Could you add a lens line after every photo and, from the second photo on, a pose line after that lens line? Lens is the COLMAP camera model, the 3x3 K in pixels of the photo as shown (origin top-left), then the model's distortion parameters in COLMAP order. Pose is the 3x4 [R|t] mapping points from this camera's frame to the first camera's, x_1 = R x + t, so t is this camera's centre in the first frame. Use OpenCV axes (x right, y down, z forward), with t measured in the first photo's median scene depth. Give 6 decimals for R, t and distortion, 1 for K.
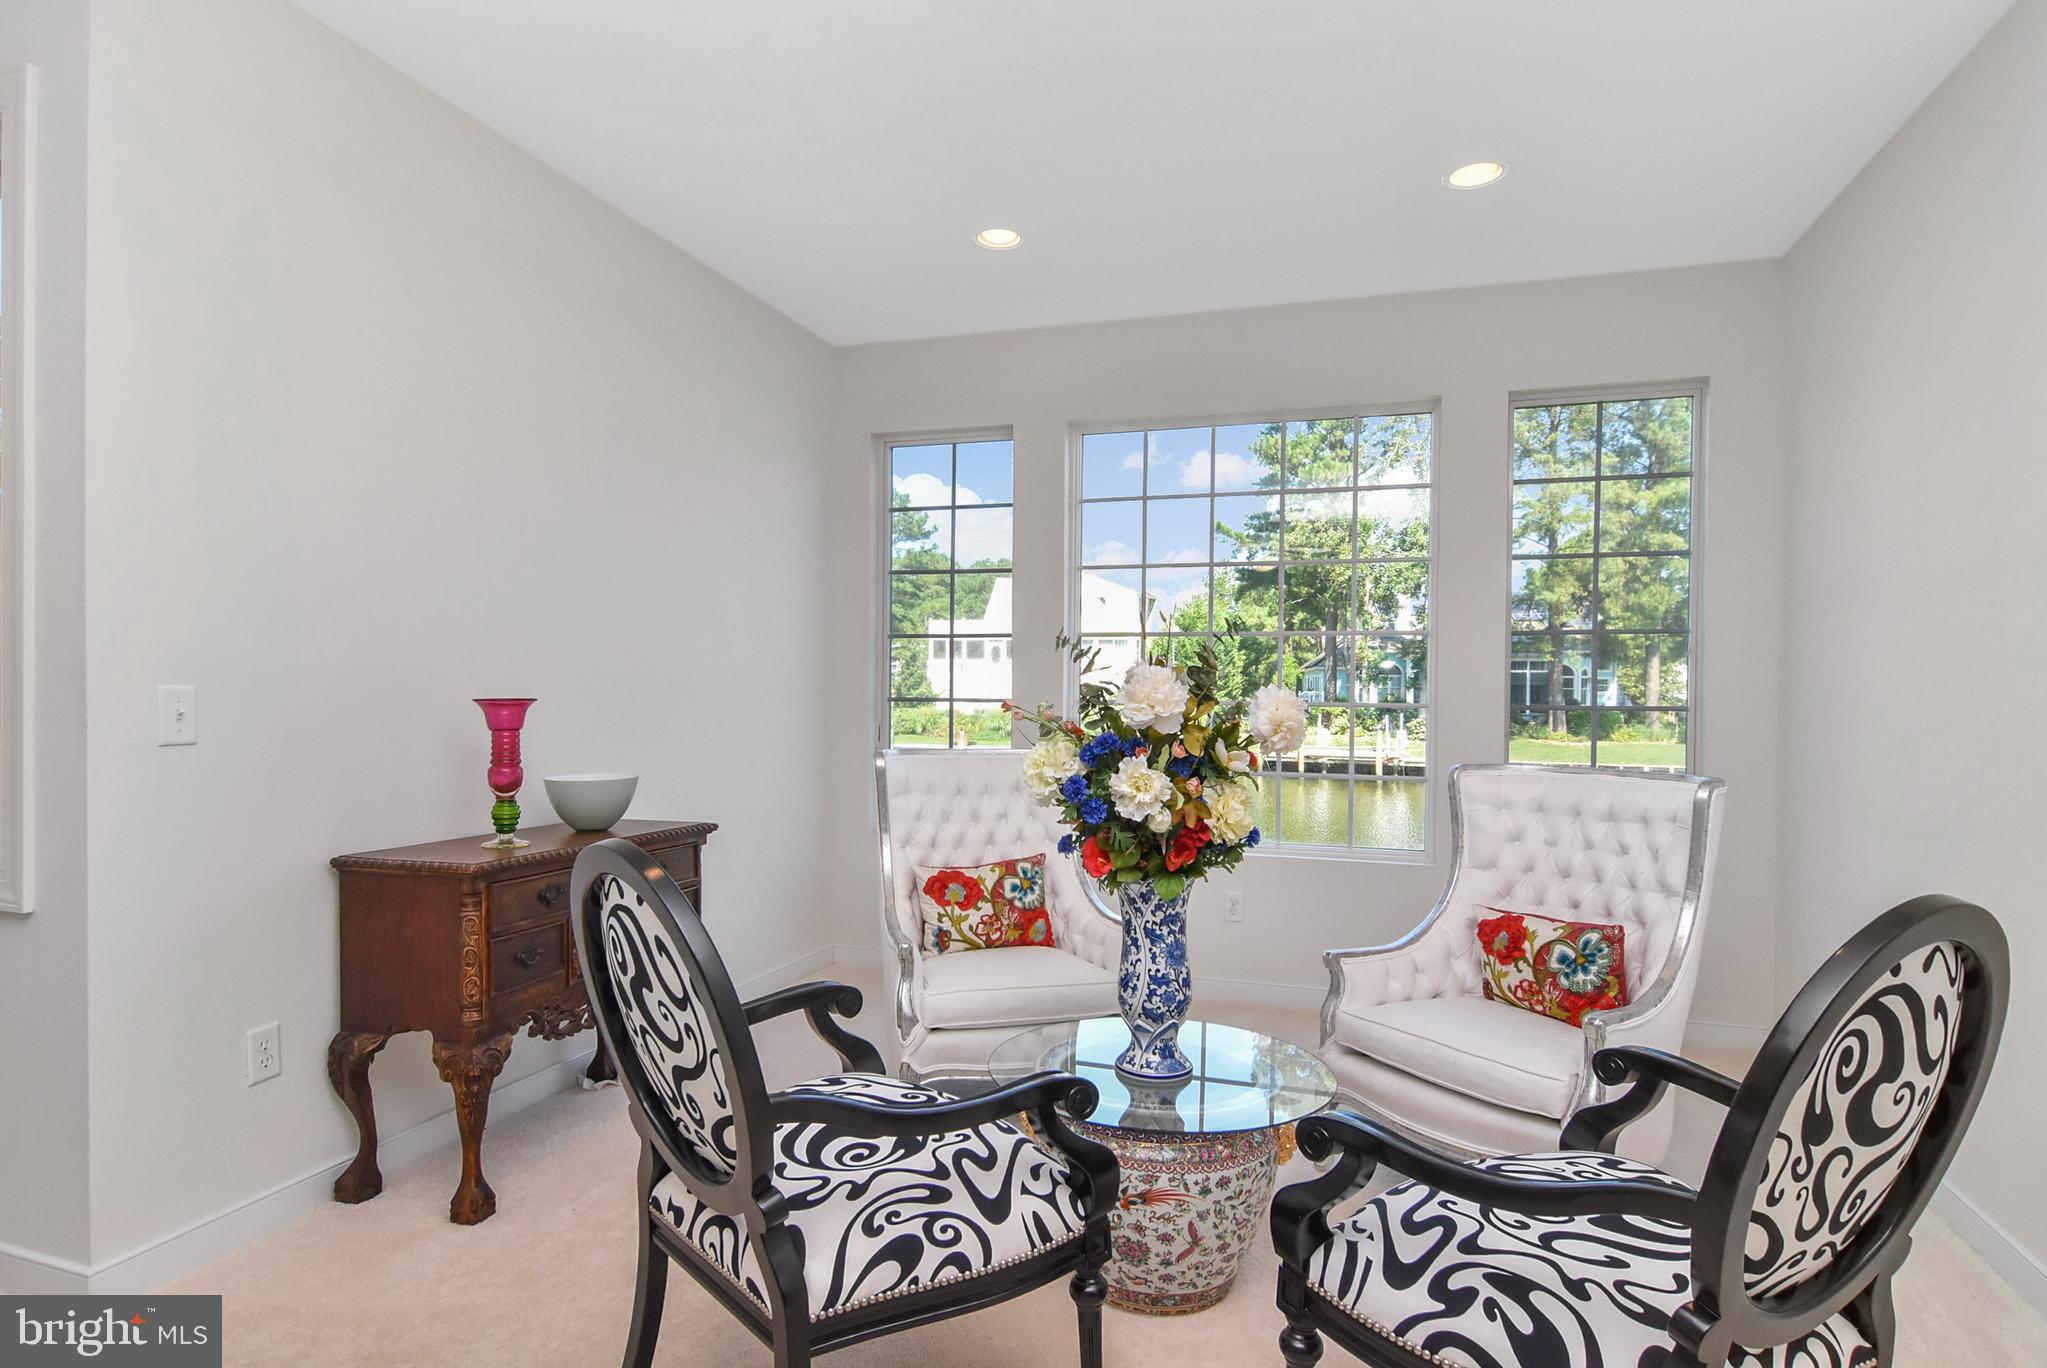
lens RADIAL K [[1105.4, 0, 1026.9], [0, 1105.4, 682.7], [0, 0, 1]] dist [0.008823, -0.009833]
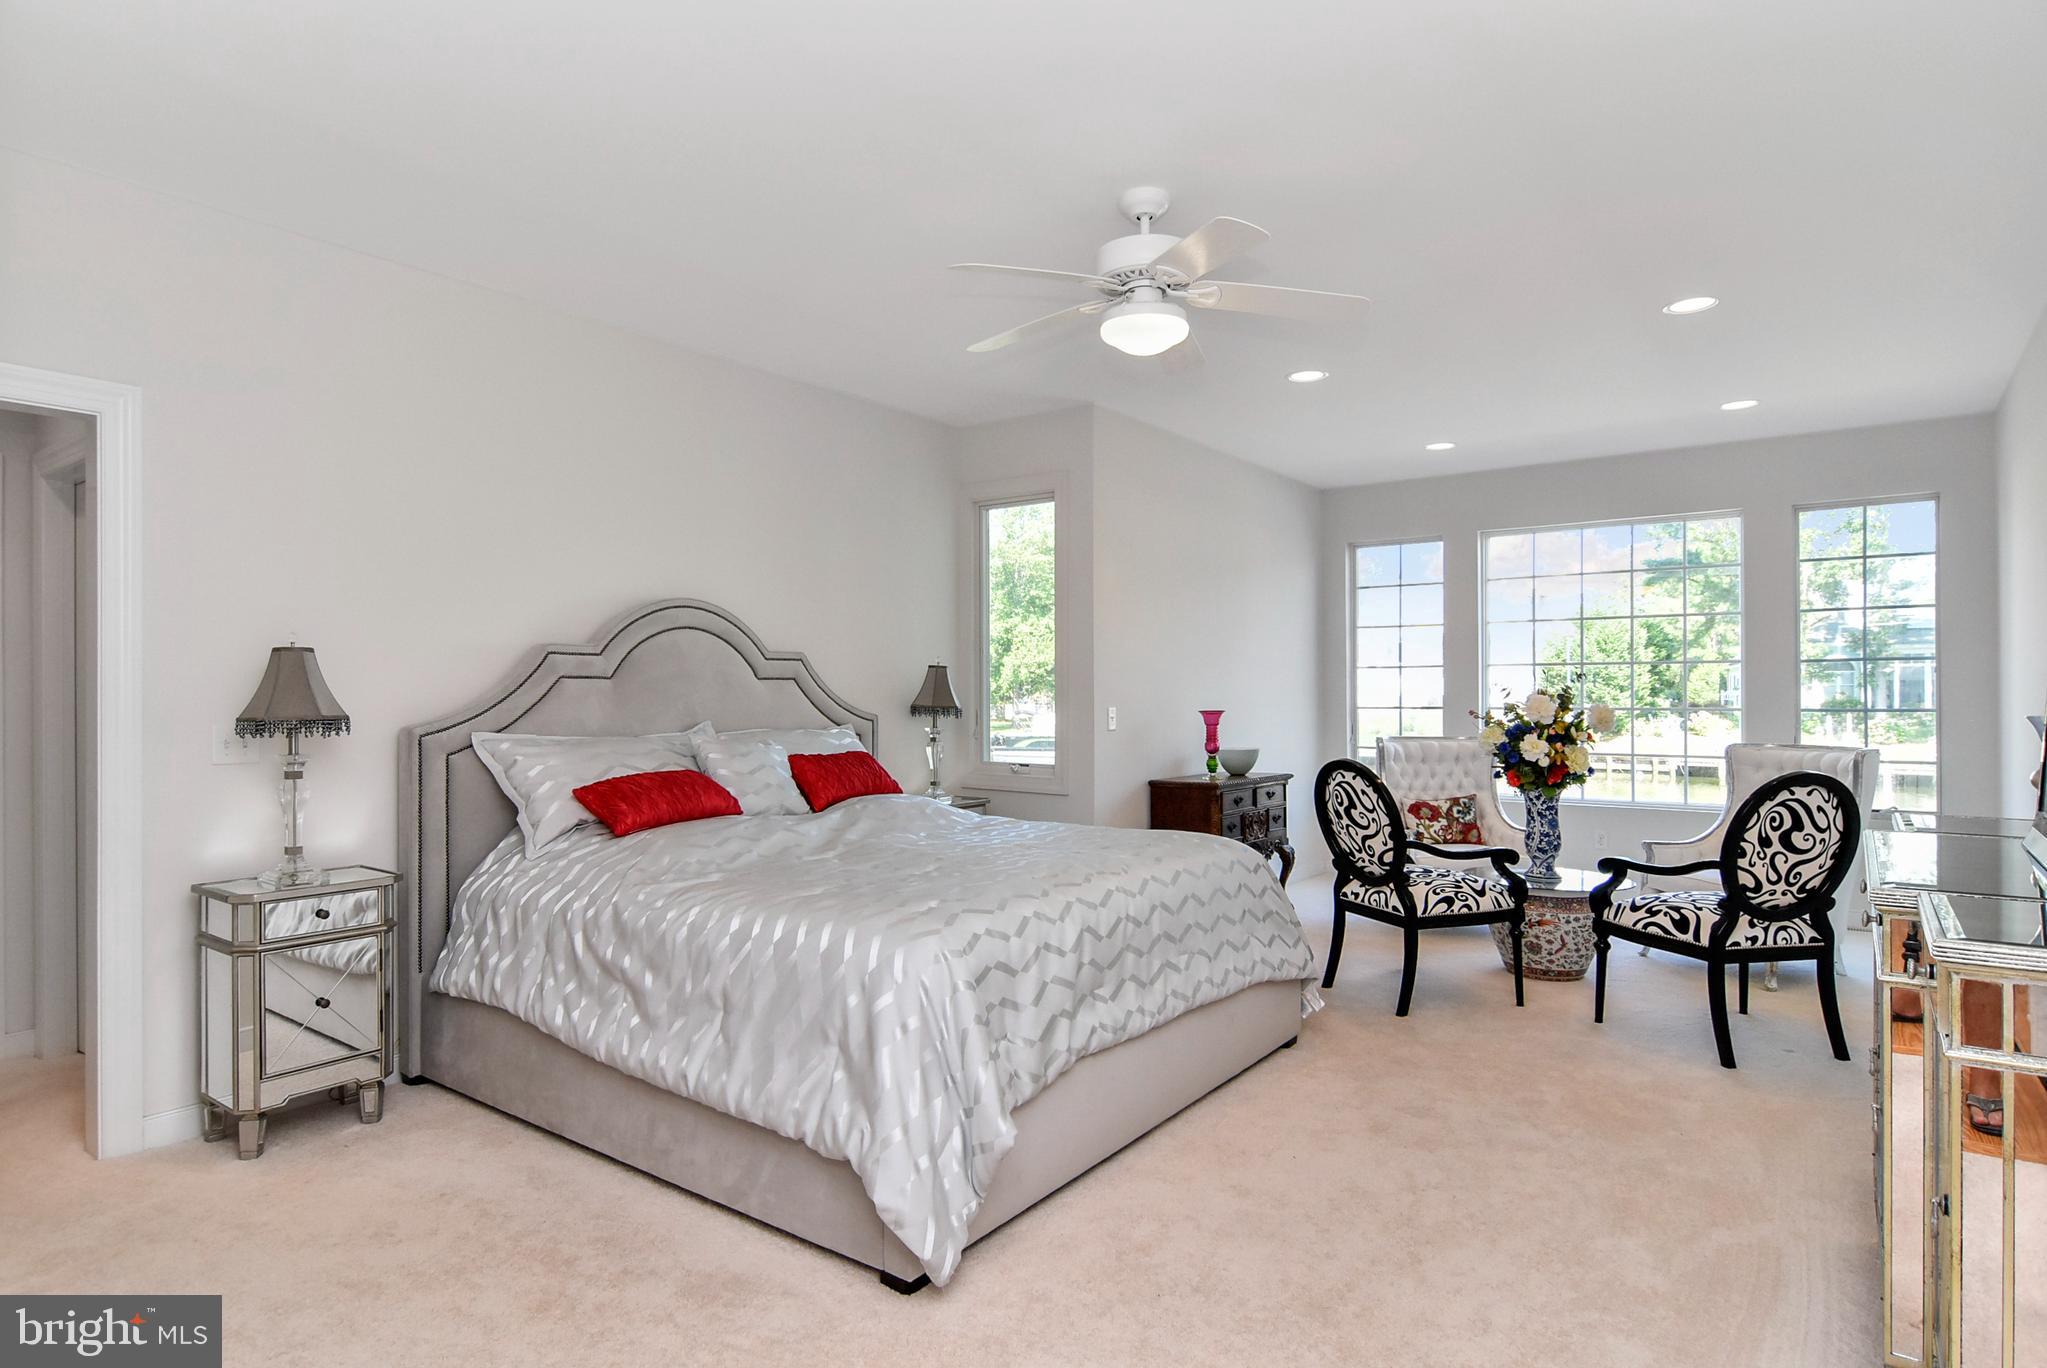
lens RADIAL K [[1105.4, 0, 1026.9], [0, 1105.4, 682.7], [0, 0, 1]] dist [0.008823, -0.009833]
pose [[0.947619, -0.015541, -0.319023, -0.163980], [0.014361, 0.999879, -0.006049, -0.042424], [0.319079, 0.001150, 0.947728, -1.549811]]
